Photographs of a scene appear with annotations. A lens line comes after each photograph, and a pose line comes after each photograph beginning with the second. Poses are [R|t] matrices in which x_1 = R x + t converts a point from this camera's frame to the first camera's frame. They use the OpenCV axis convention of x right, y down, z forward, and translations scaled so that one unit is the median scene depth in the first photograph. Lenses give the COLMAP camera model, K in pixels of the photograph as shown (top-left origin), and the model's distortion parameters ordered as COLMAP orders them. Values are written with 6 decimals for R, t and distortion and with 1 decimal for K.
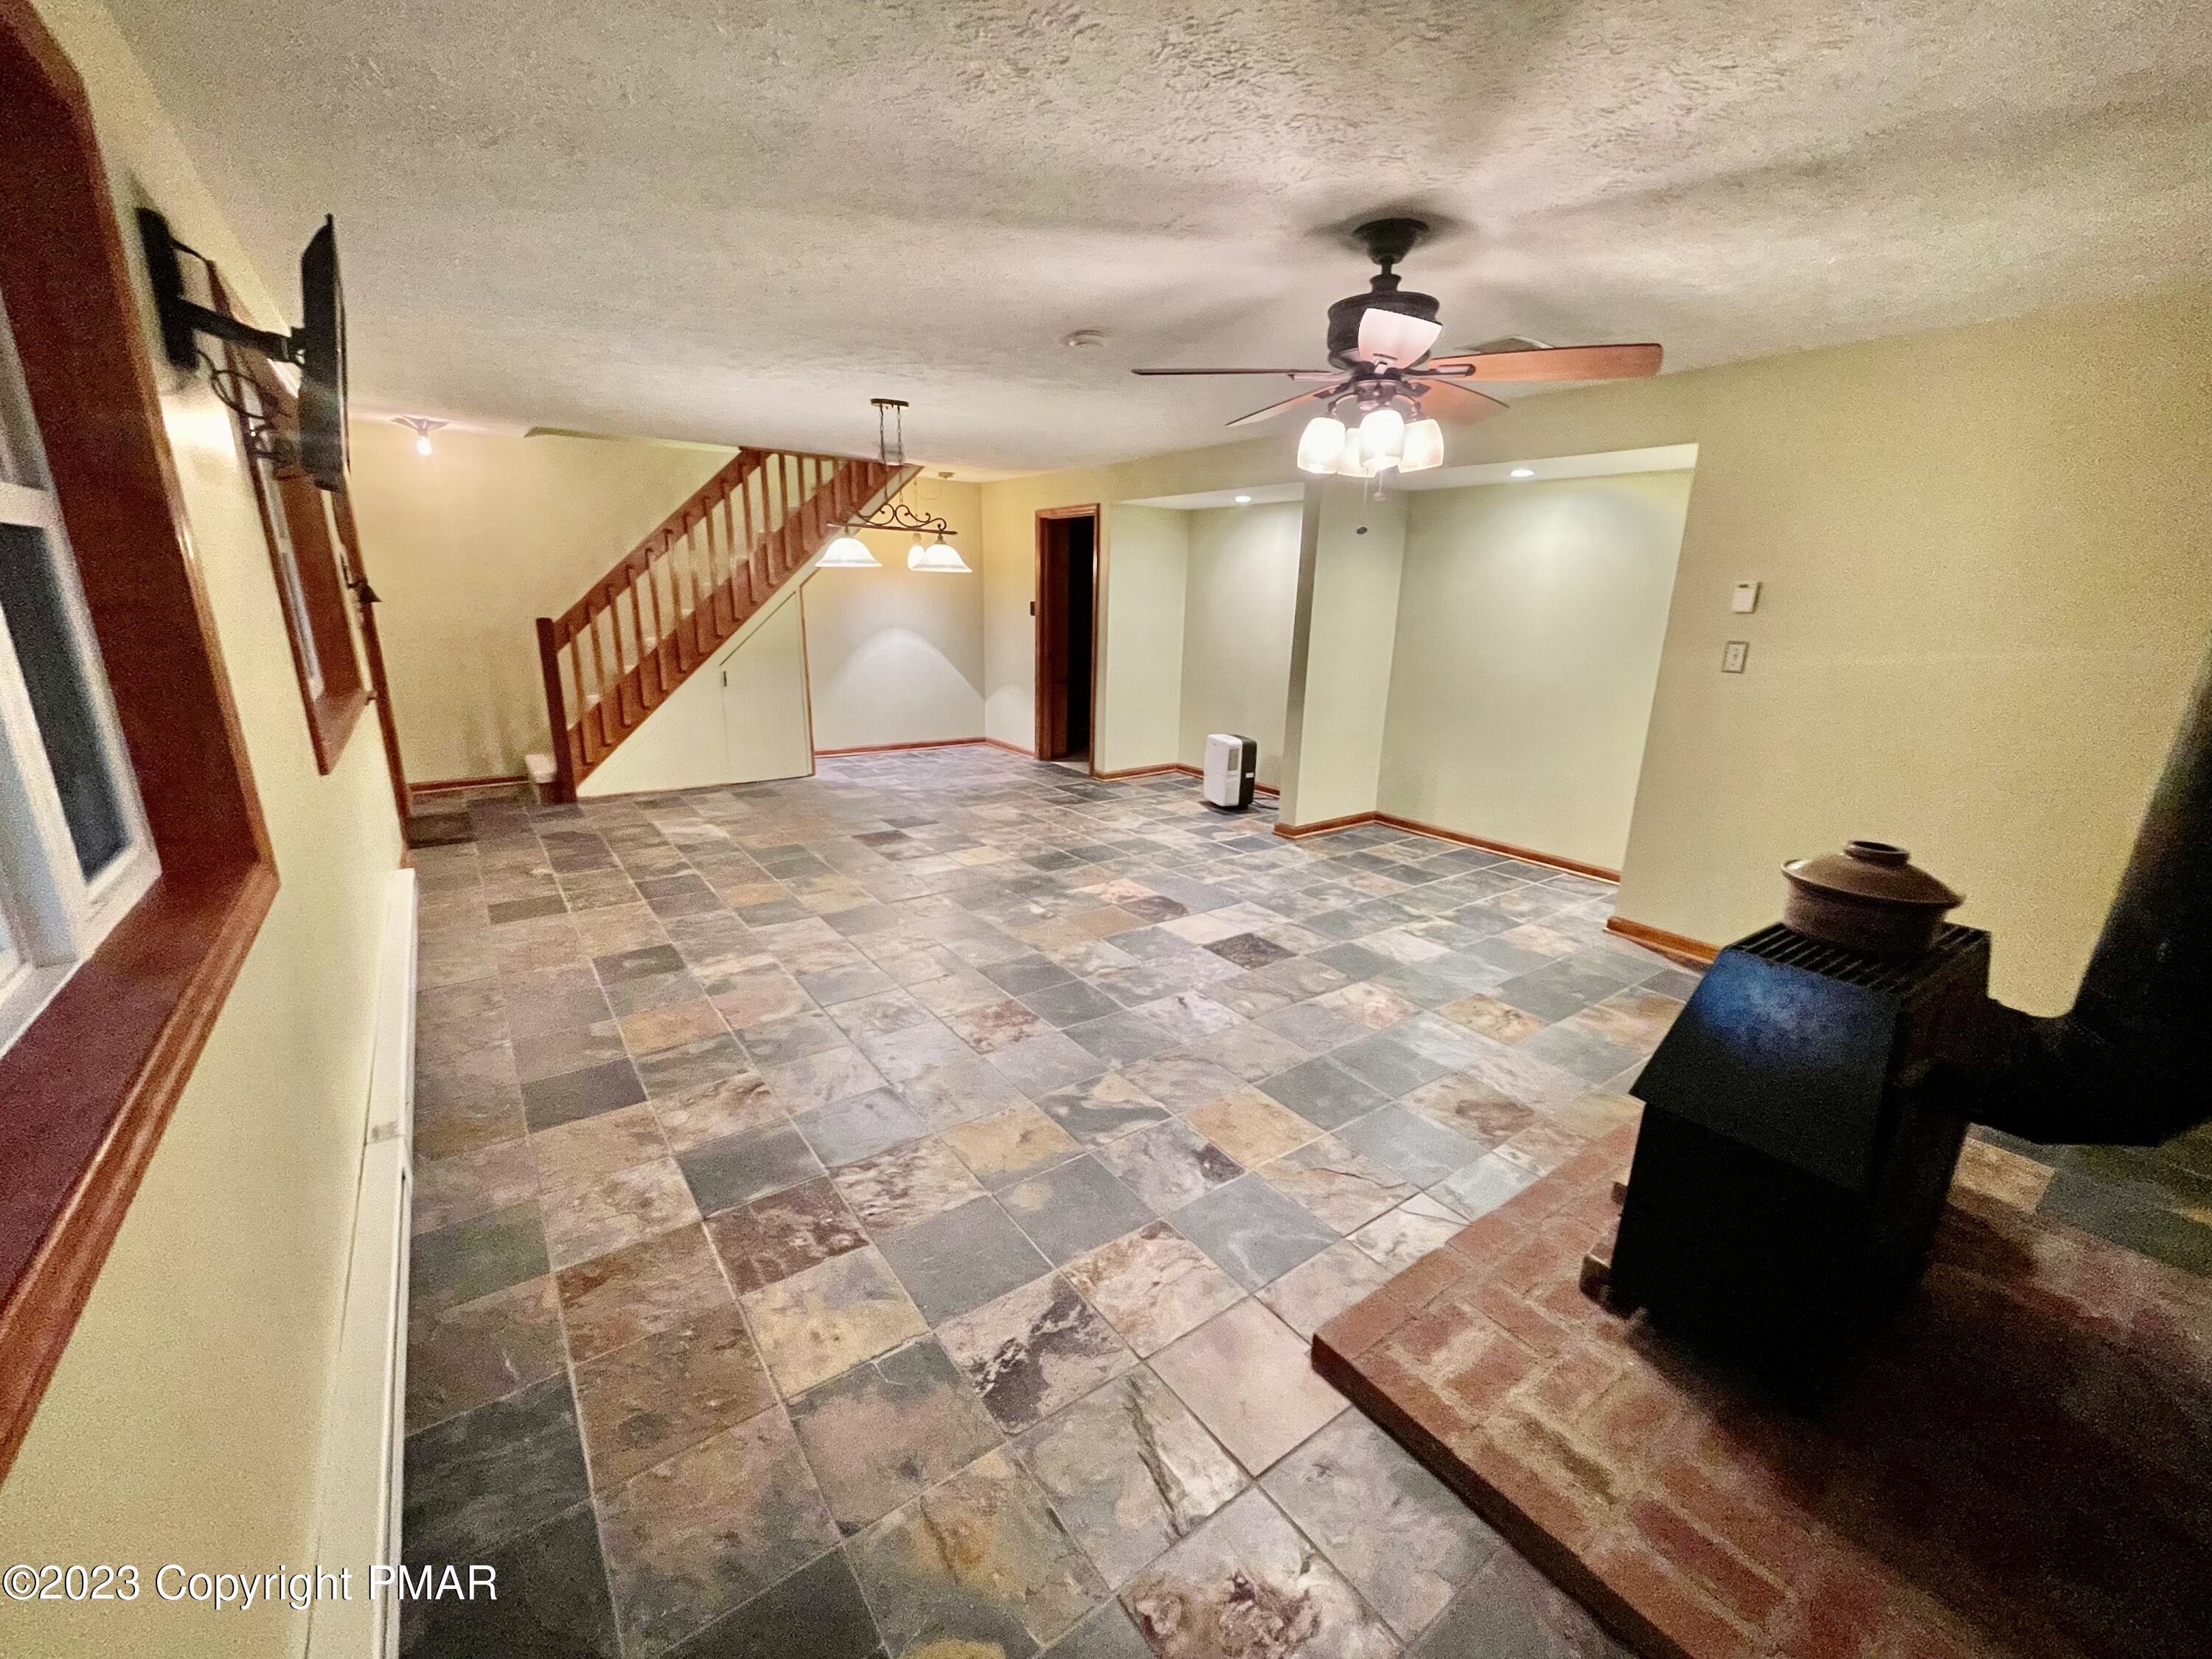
lens RADIAL K [[893.9, 0, 1094.1], [0, 893.9, 842.8], [0, 0, 1]] dist [-0.000662, 0.000210]
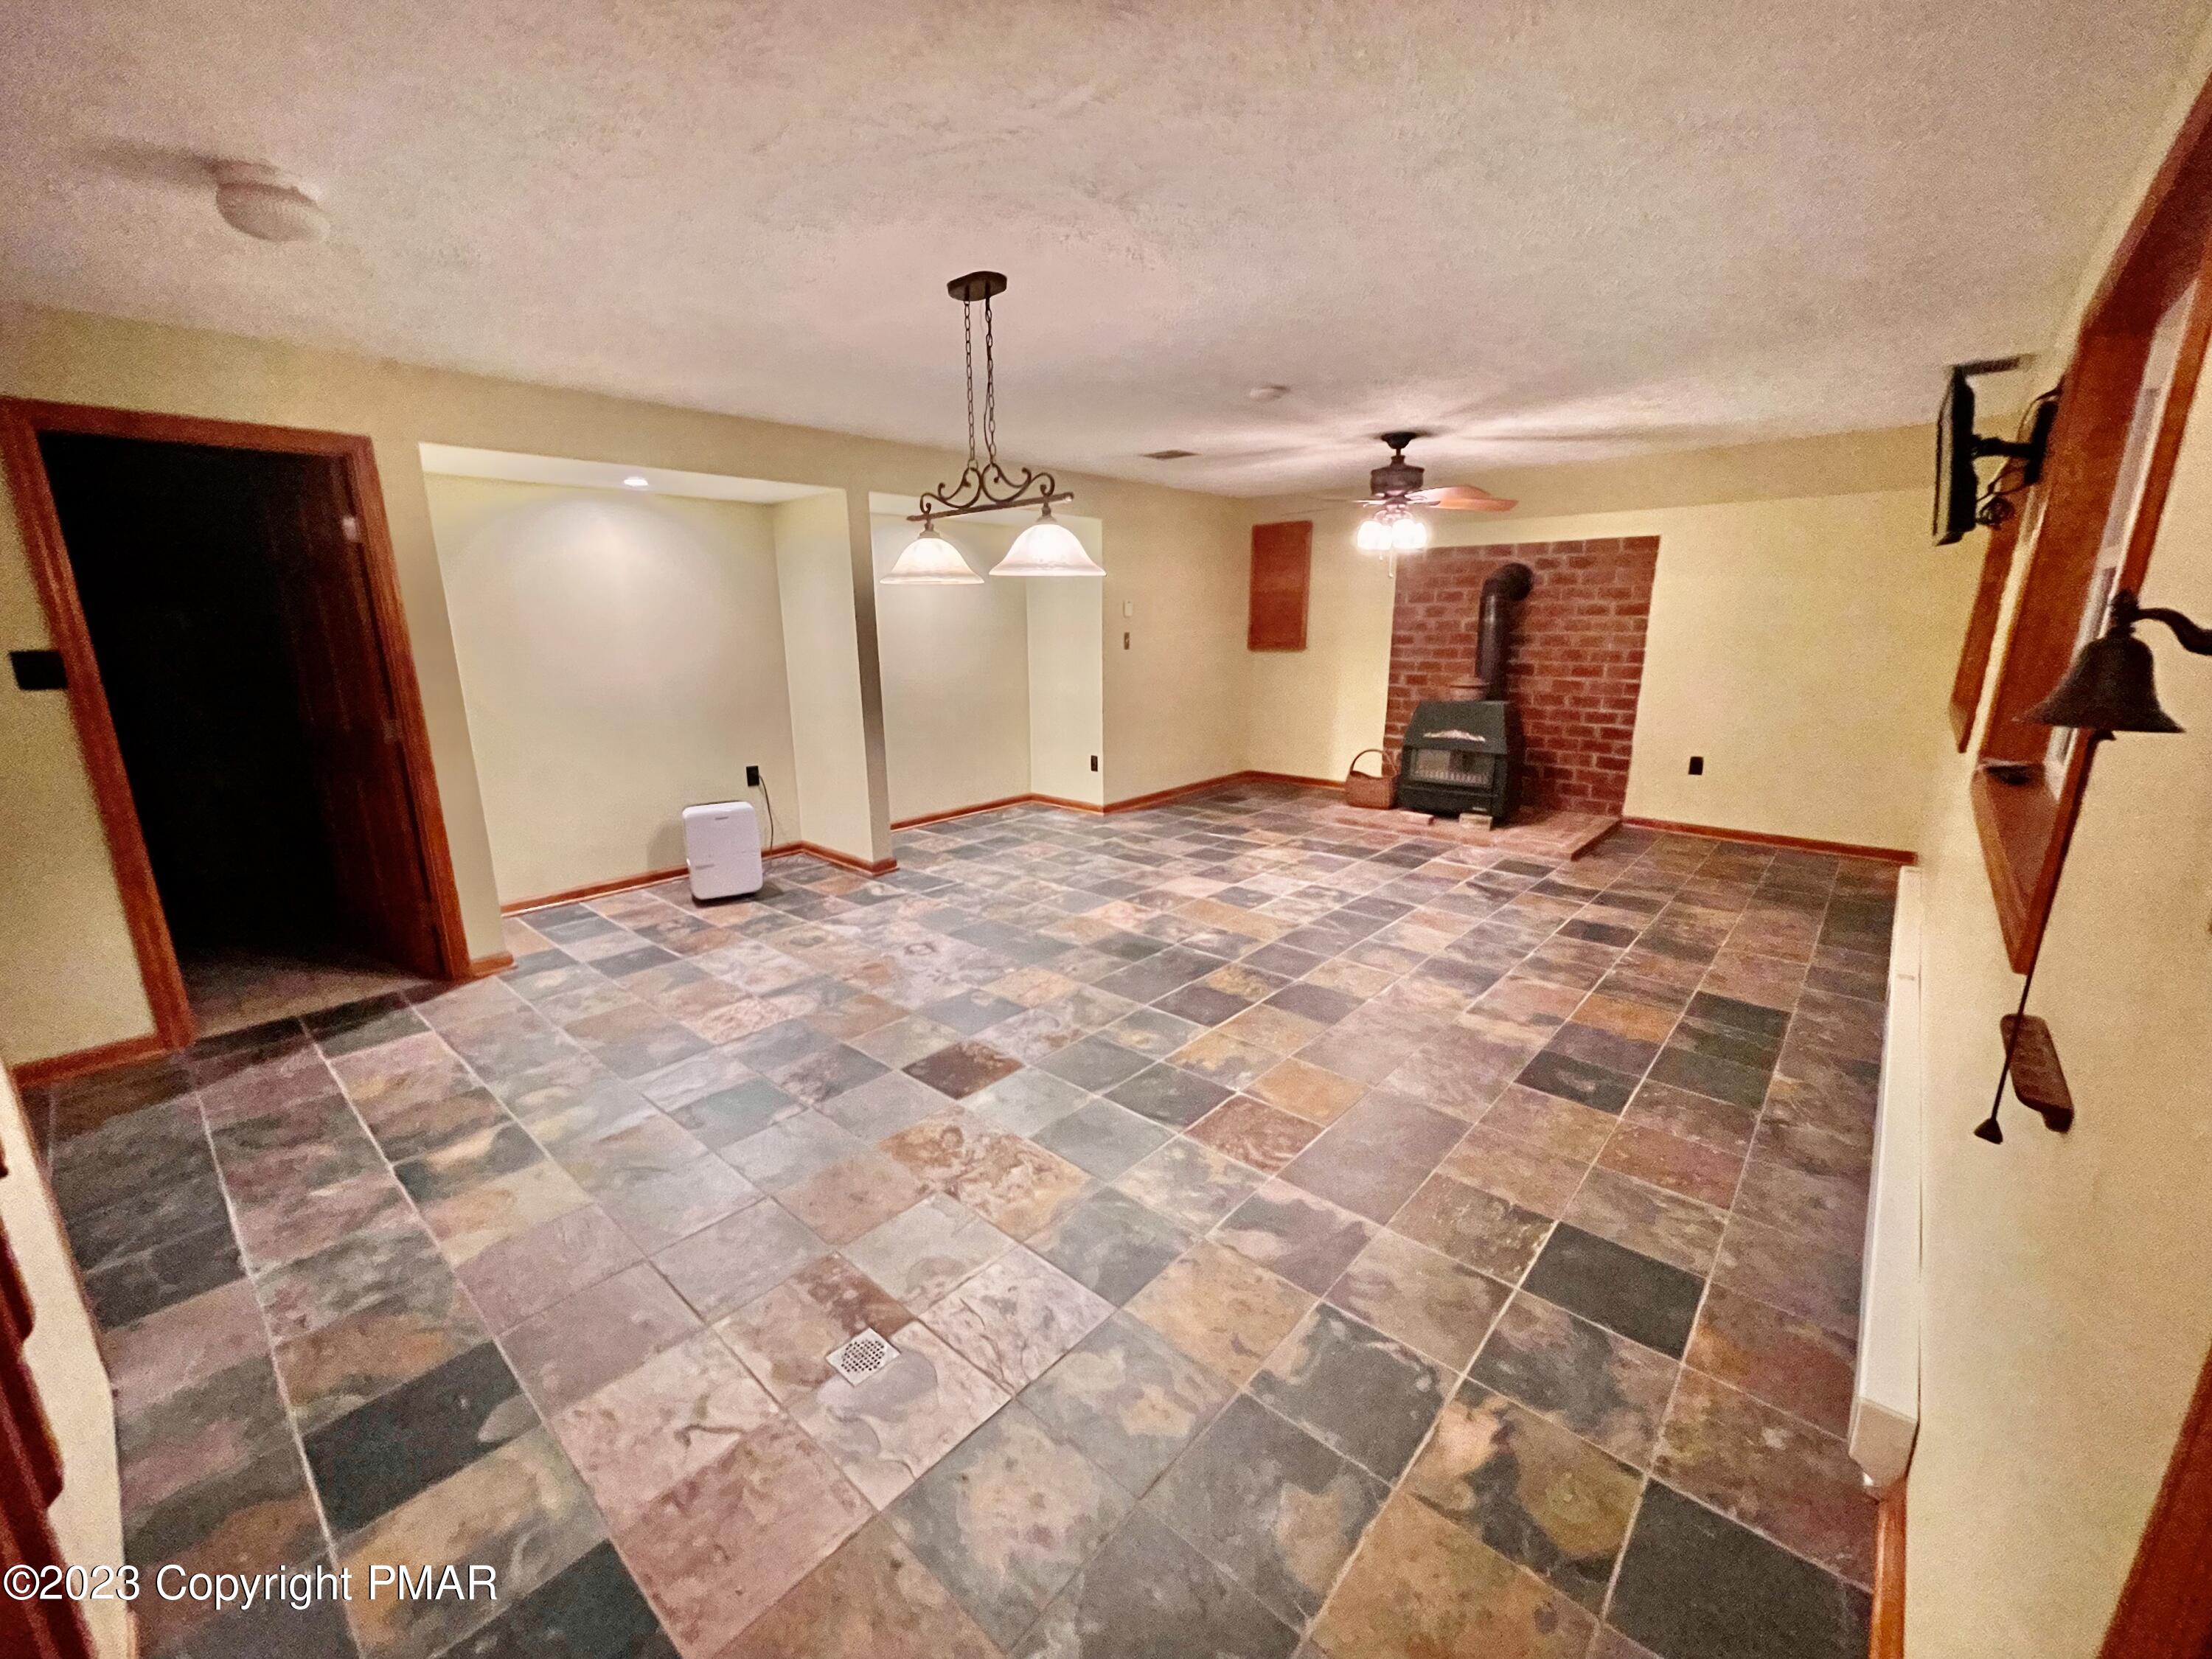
lens RADIAL K [[893.9, 0, 1094.9], [0, 893.9, 834.2], [0, 0, 1]] dist [-0.000662, 0.000210]
pose [[-0.216128, -0.251205, 0.943496, -0.855089], [0.266754, 0.914378, 0.304558, -0.327446], [-0.939218, 0.317505, -0.130613, 1.103289]]
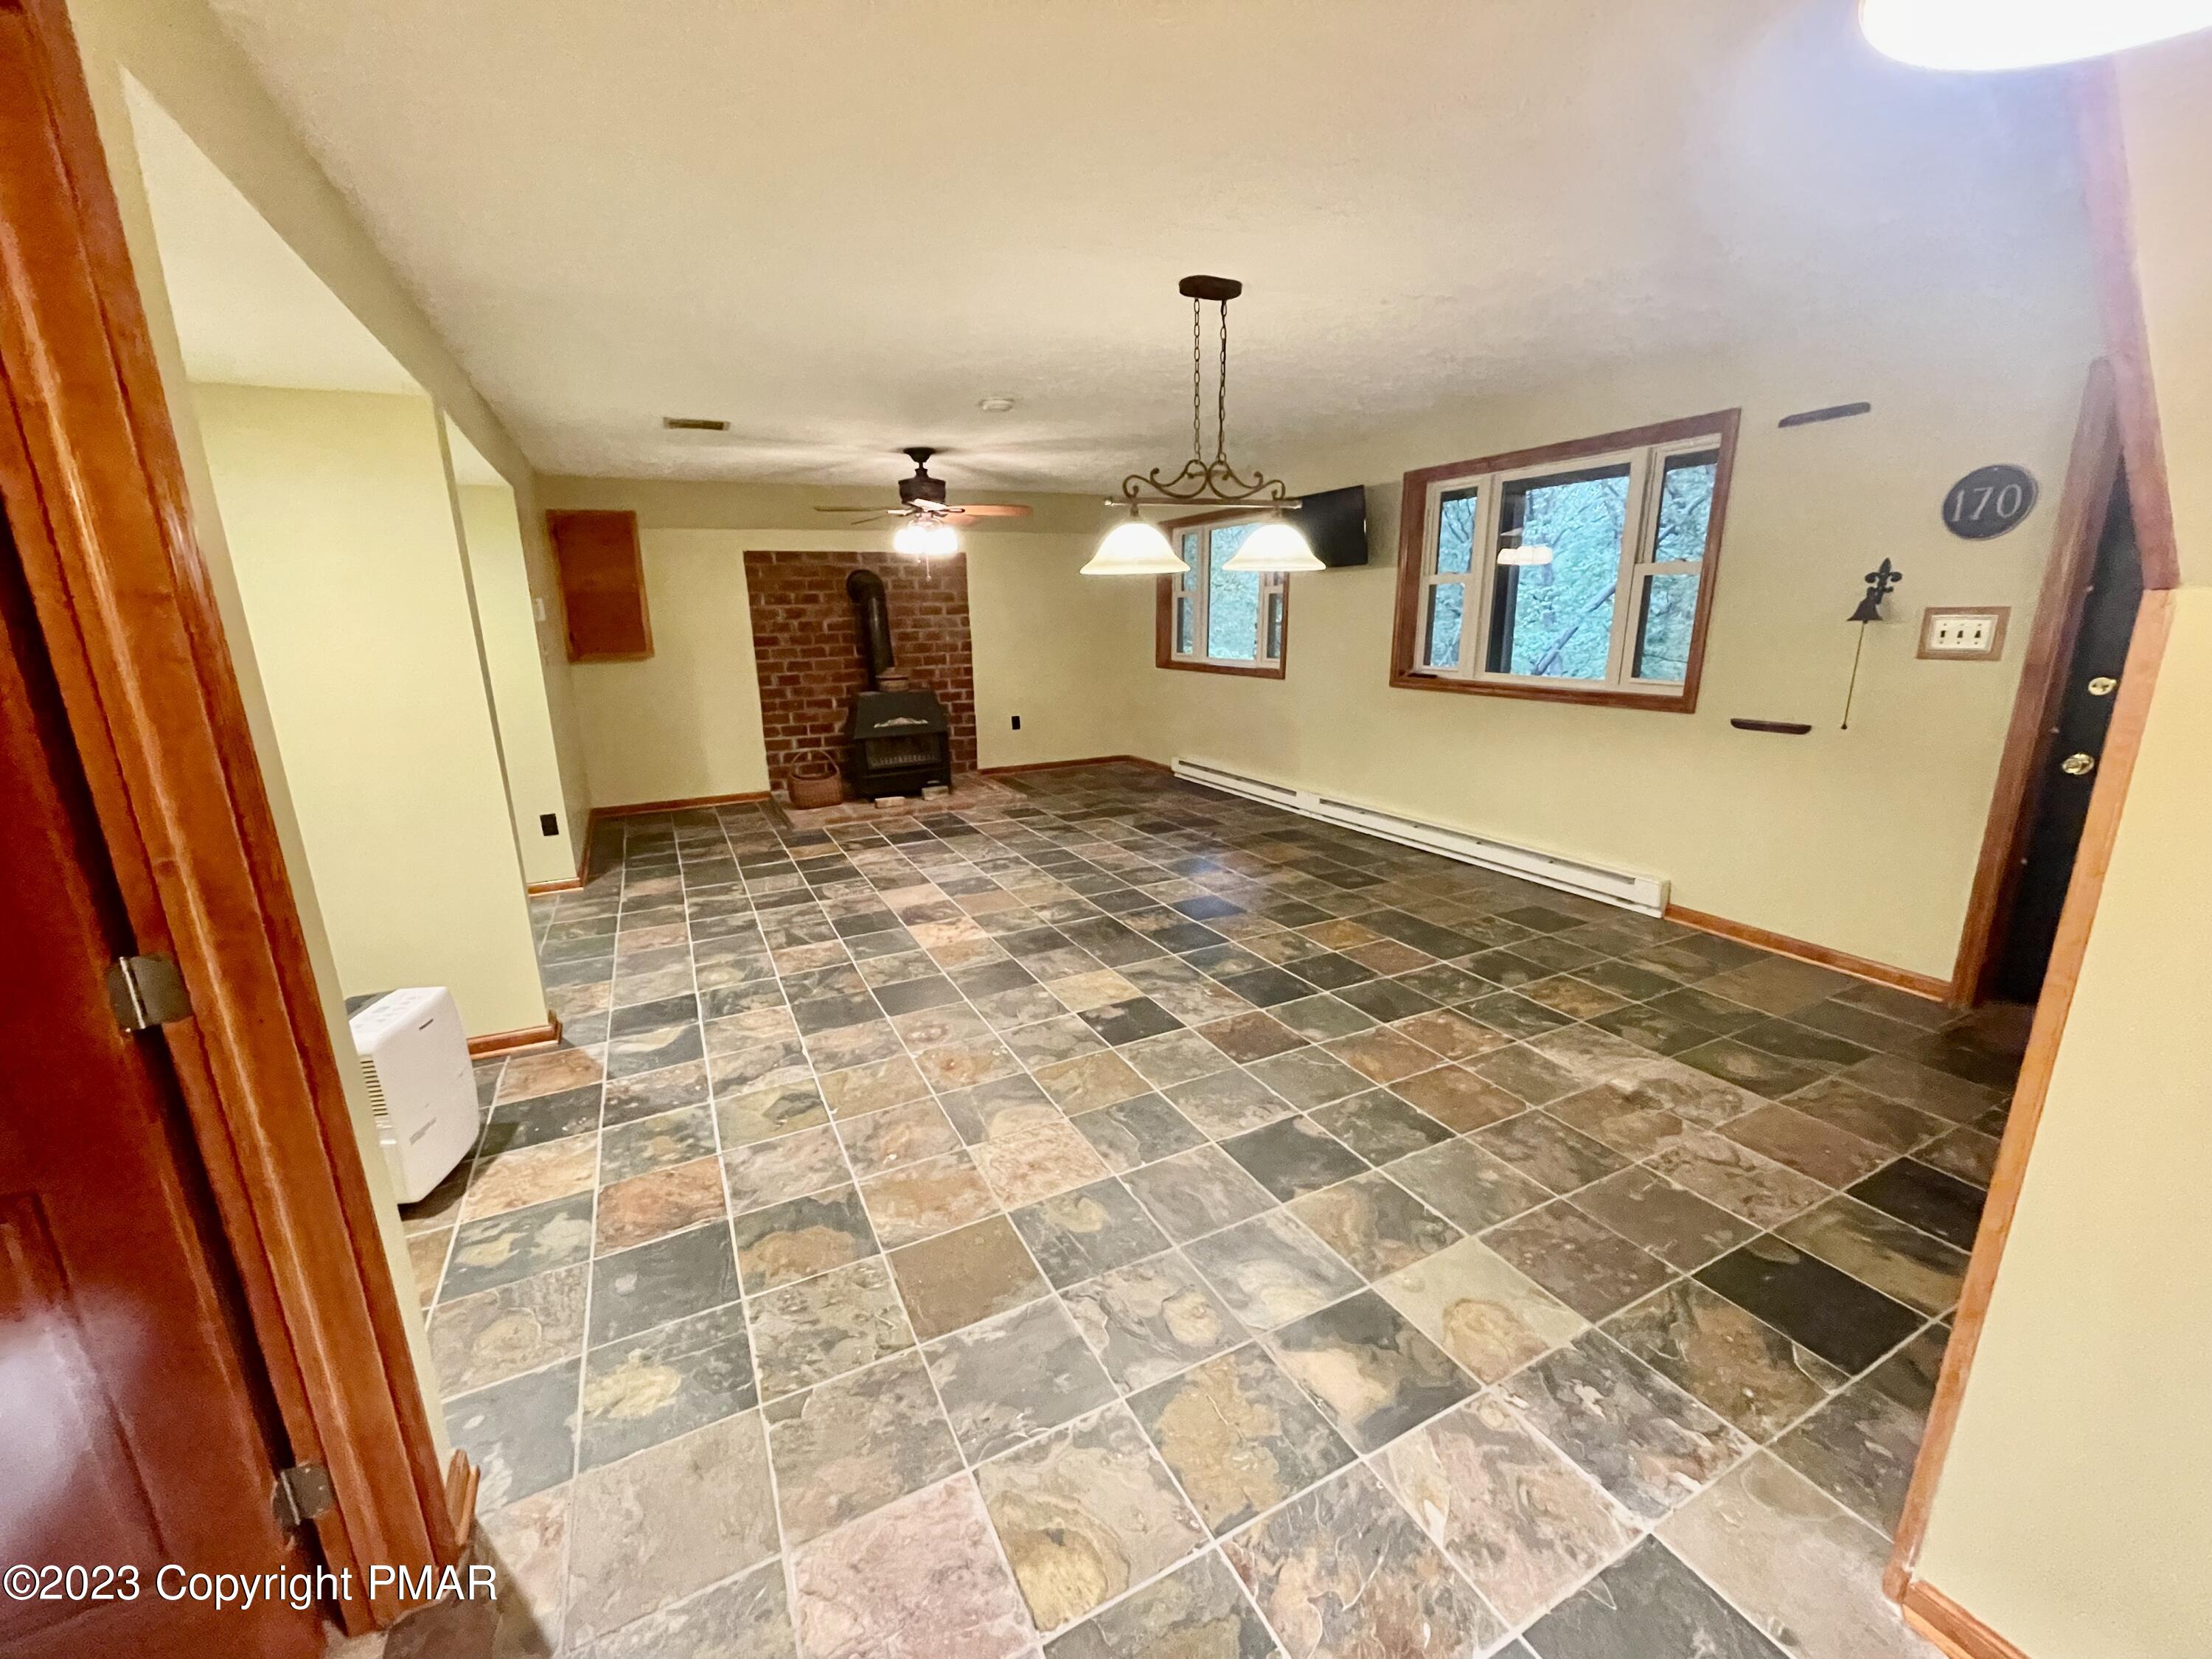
lens RADIAL K [[893.9, 0, 1104.8], [0, 893.9, 827.0], [0, 0, 1]] dist [-0.000662, 0.000210]
pose [[-0.987415, -0.038791, 0.153319, -0.262234], [0.042078, 0.870070, 0.491129, -0.473978], [-0.152450, 0.491399, -0.857488, 1.673742]]
